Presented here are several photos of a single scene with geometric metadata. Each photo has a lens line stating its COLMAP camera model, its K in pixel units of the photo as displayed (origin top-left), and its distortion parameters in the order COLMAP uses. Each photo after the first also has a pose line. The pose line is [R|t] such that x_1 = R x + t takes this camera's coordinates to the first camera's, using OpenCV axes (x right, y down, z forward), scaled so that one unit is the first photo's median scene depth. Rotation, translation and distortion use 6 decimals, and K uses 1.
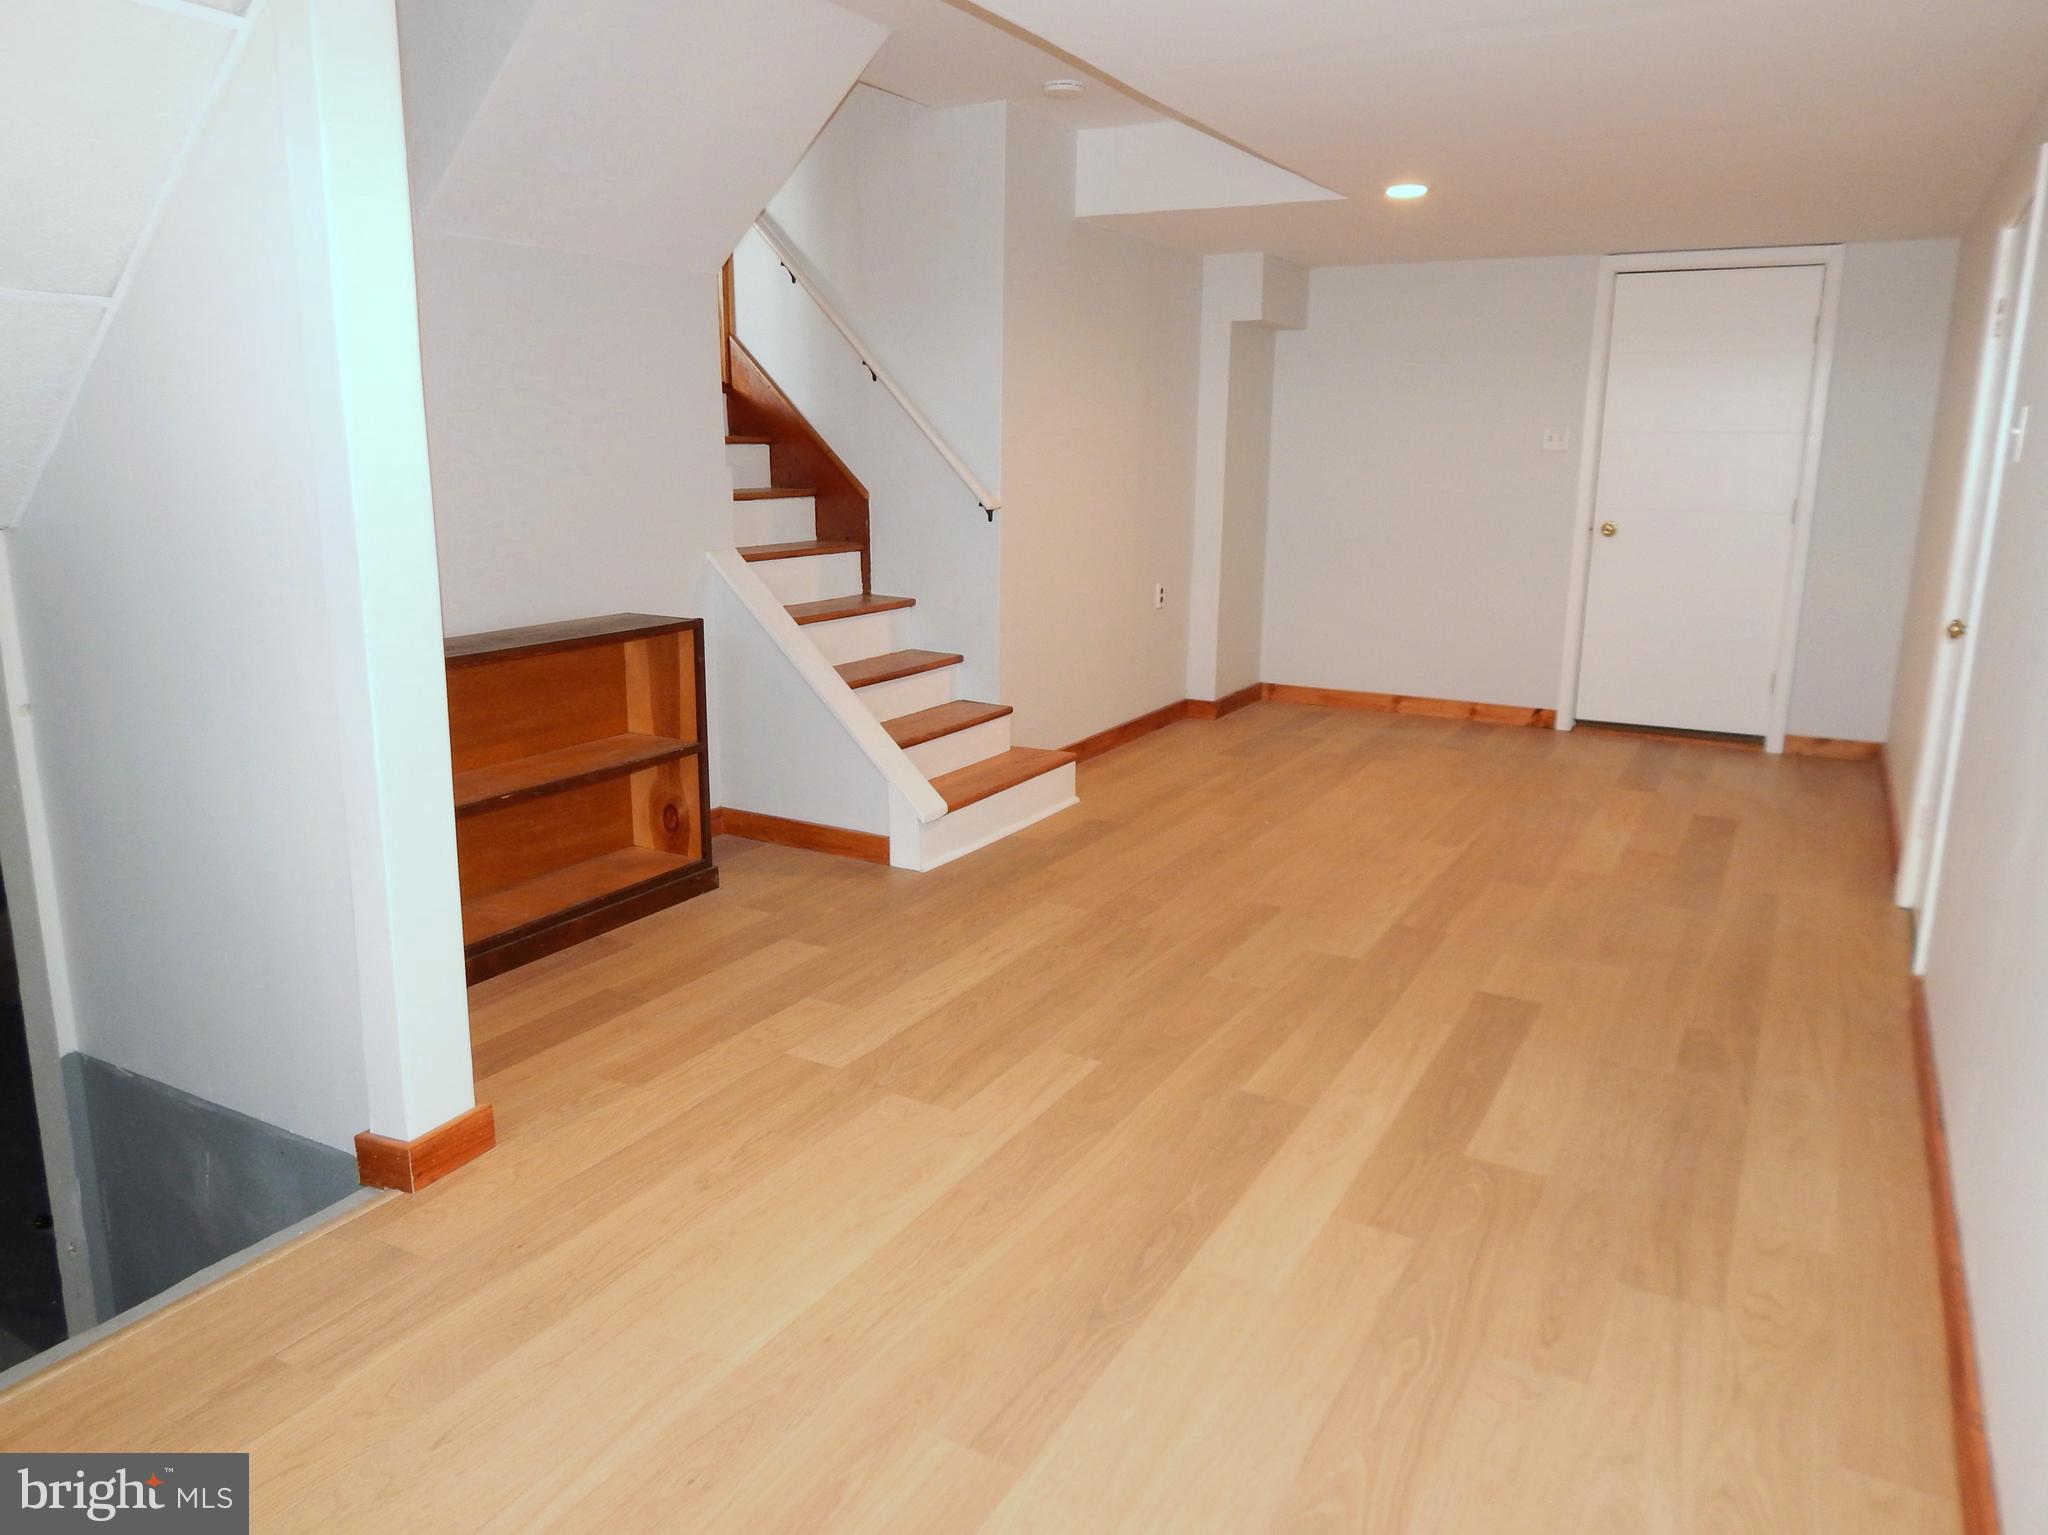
lens RADIAL K [[1364.3, 0, 1026.7], [0, 1364.3, 763.8], [0, 0, 1]] dist [0.005856, -0.009598]
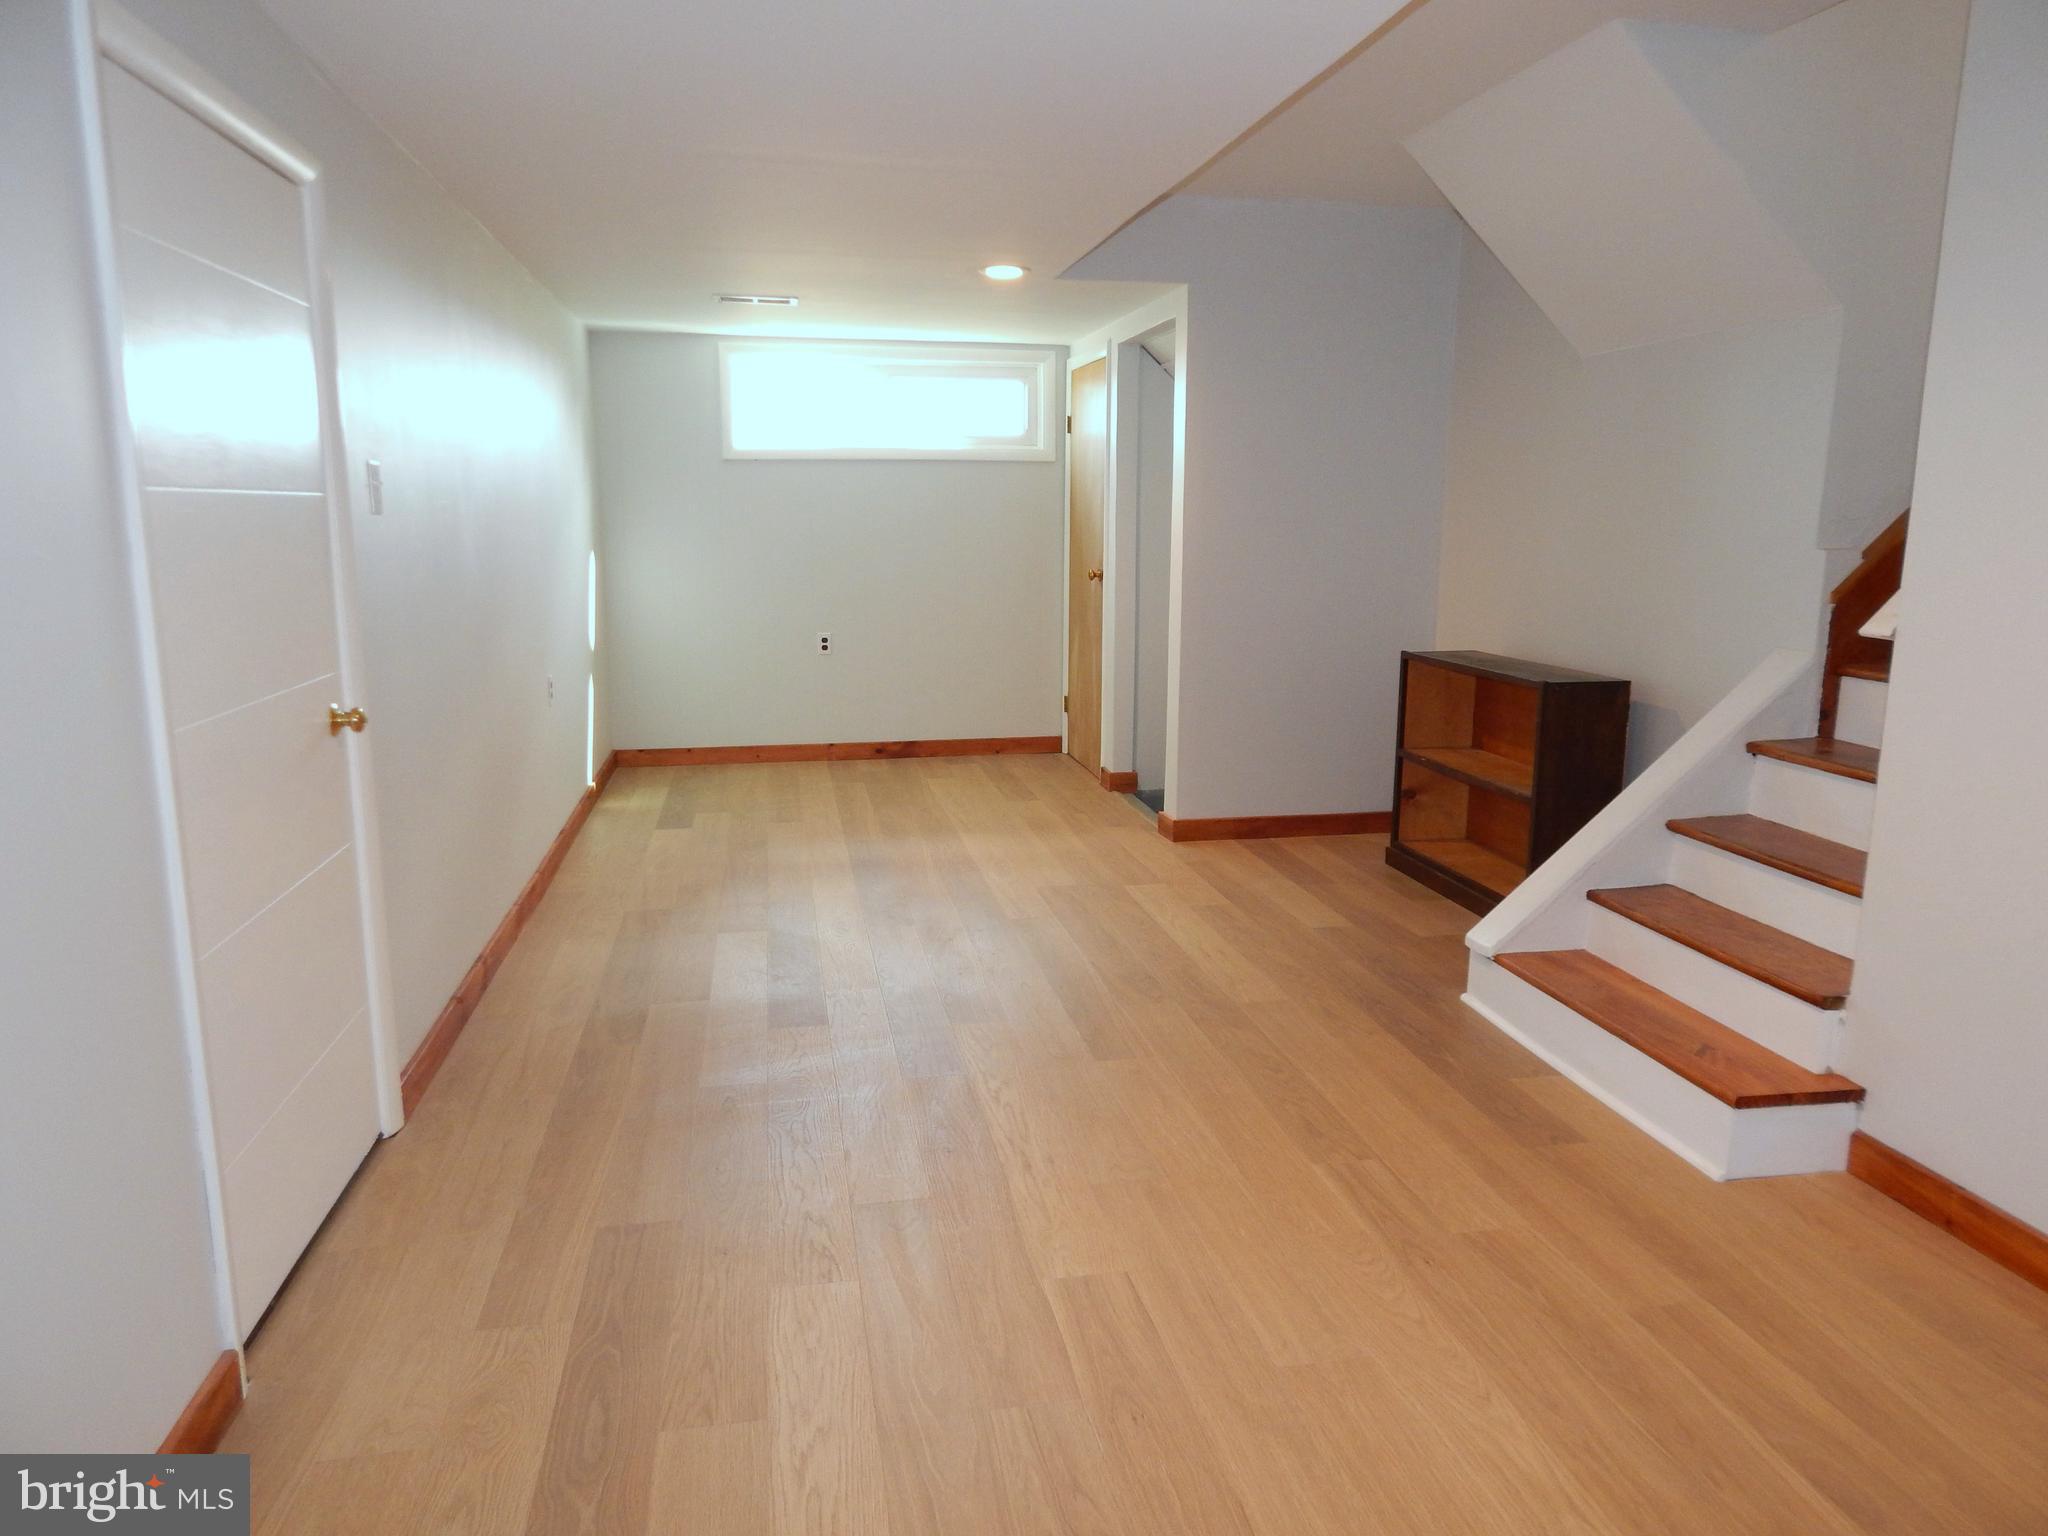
lens RADIAL K [[1364.3, 0, 1024.8], [0, 1364.3, 766.1], [0, 0, 1]] dist [0.005856, -0.009598]
pose [[-0.761255, 0.106177, -0.639701, 0.818060], [-0.160504, 0.924954, 0.344526, -0.378122], [0.628275, 0.364947, -0.687084, 1.649424]]
